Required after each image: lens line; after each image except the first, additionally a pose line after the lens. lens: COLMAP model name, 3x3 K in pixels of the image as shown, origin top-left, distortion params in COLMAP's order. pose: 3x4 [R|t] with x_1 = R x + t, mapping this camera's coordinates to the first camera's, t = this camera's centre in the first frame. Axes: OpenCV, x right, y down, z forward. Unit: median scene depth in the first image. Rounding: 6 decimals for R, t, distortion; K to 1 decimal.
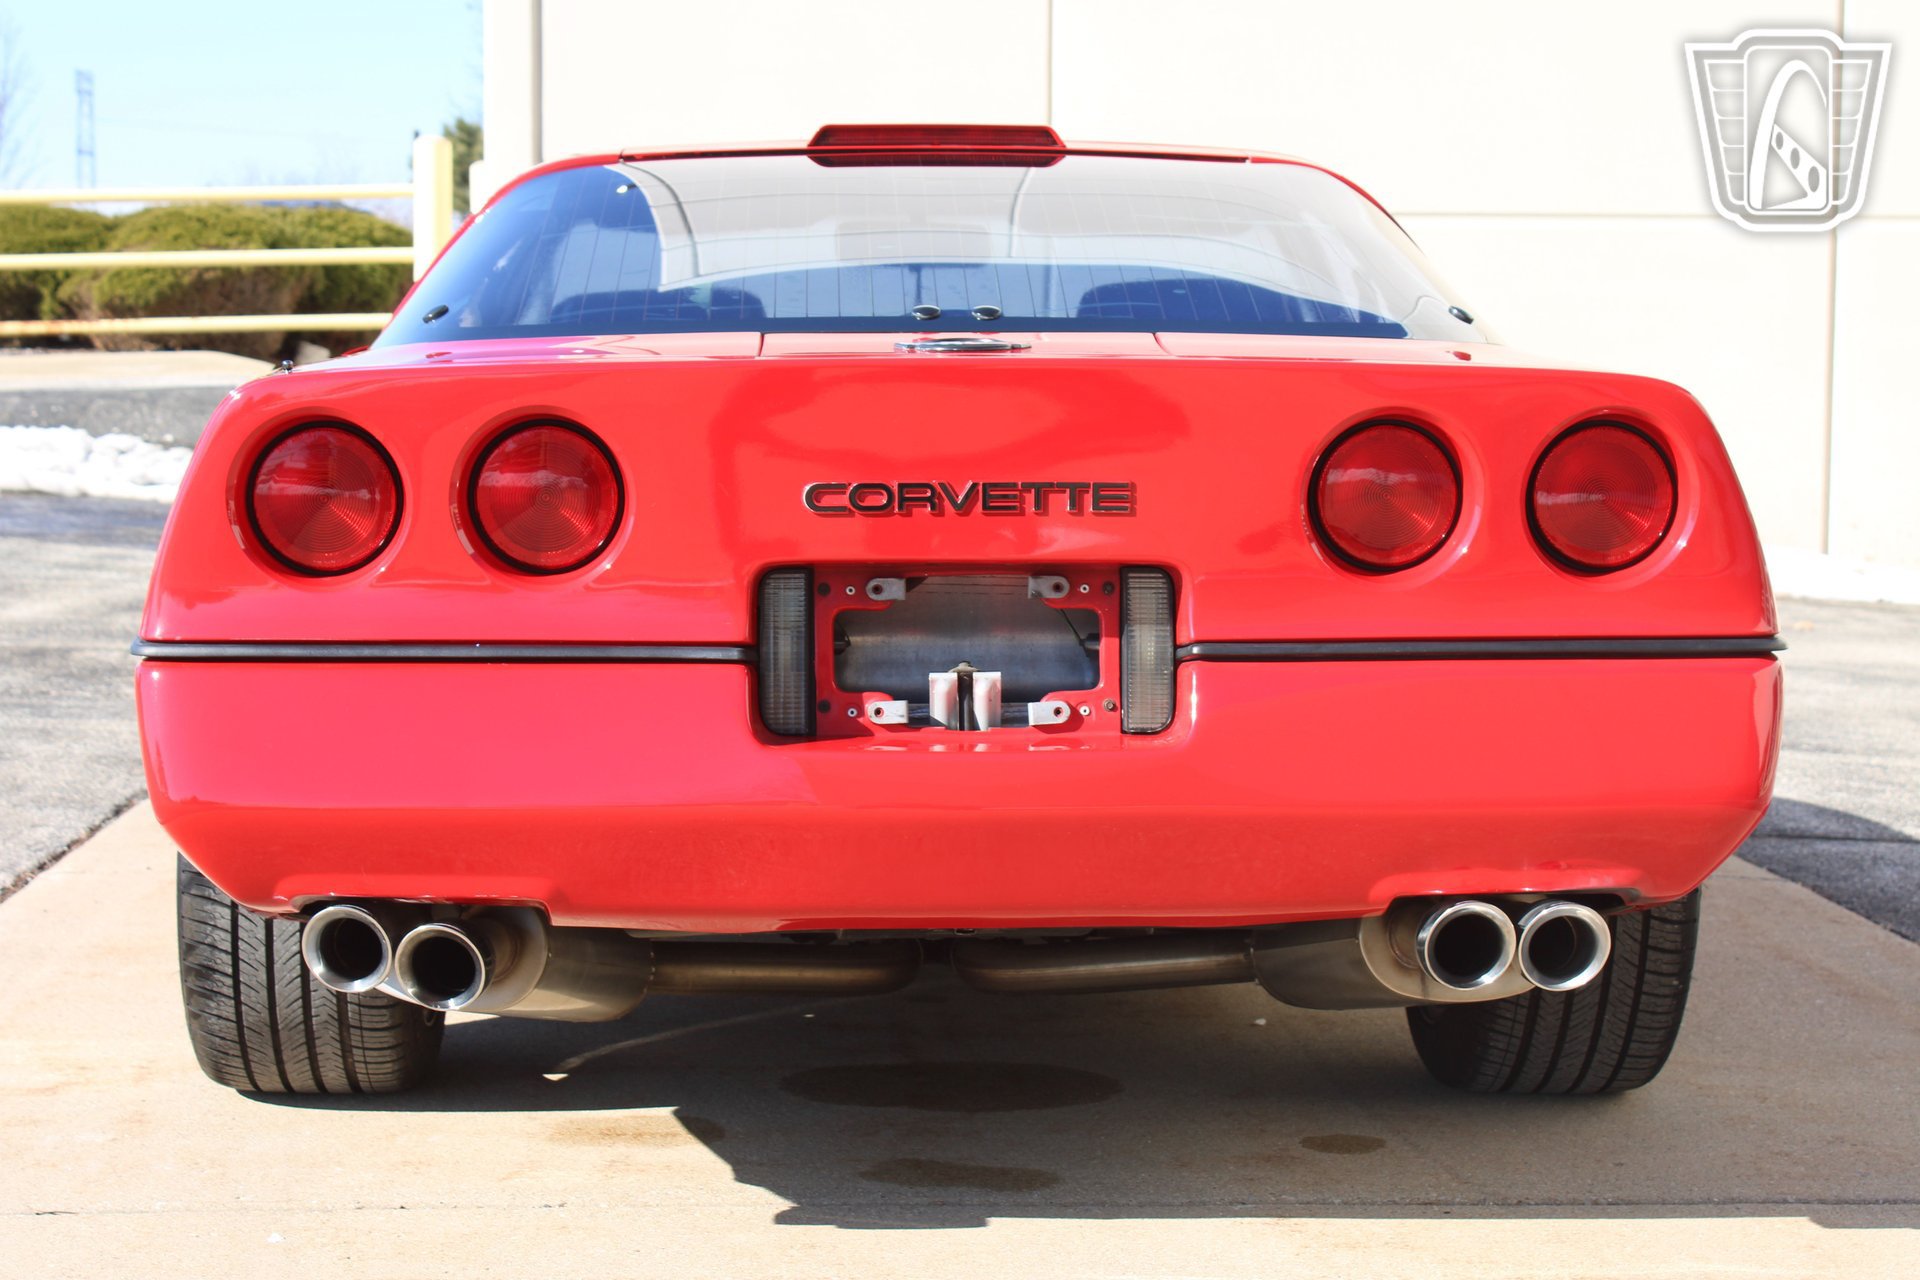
lens RADIAL K [[3525.2, 0, 960.0], [0, 3525.2, 640.0], [0, 0, 1]] dist [0.037708, 0.239746]
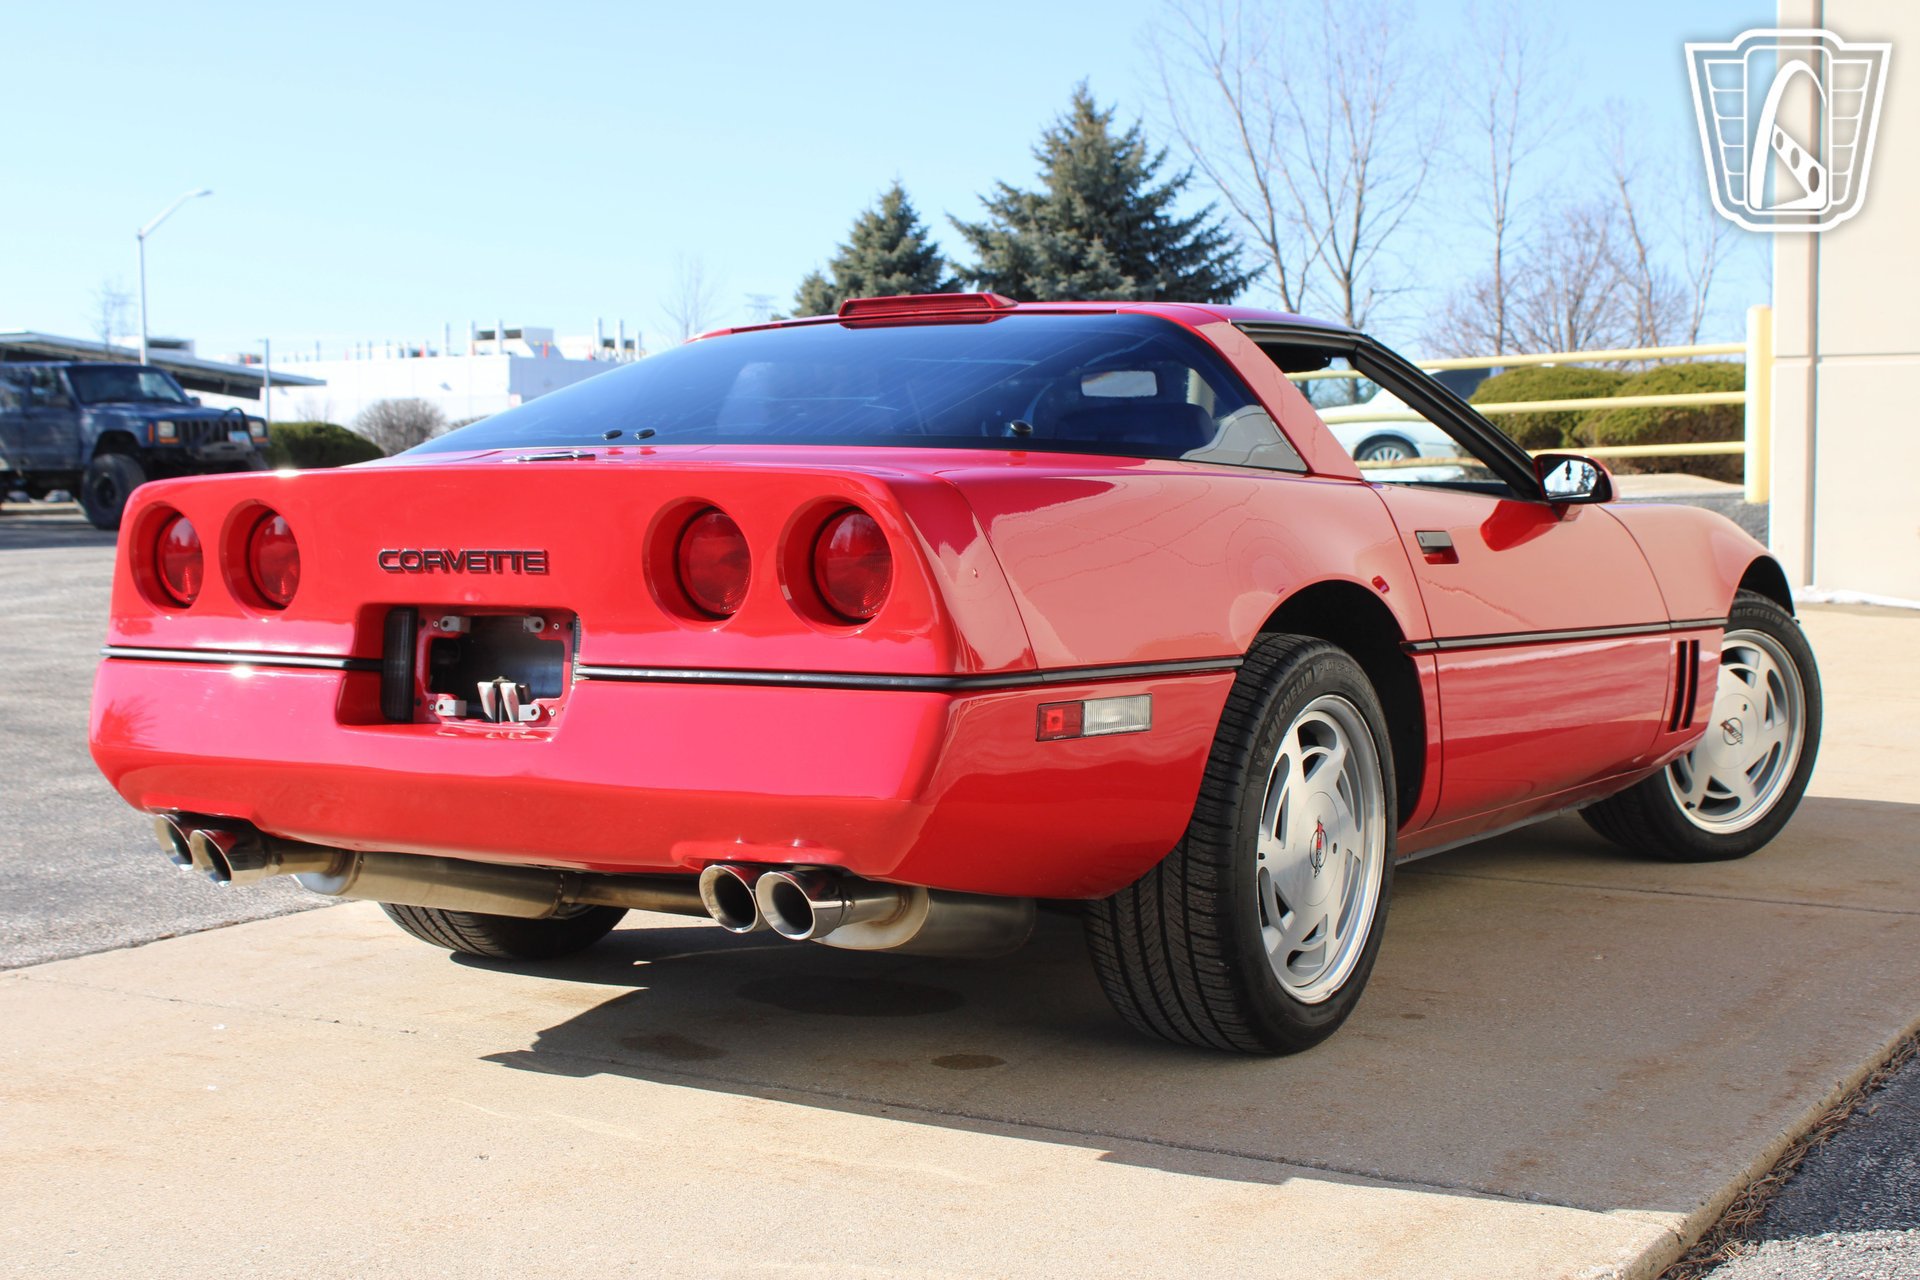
lens RADIAL K [[2649.6, 0, 956.3], [0, 2649.6, 631.9], [0, 0, 1]] dist [-0.019054, 0.012950]
pose [[0.822760, 0.023243, -0.567914, 0.726906], [-0.036510, 0.999261, -0.011997, -0.005130], [0.567216, 0.030605, 0.823000, 0.203645]]
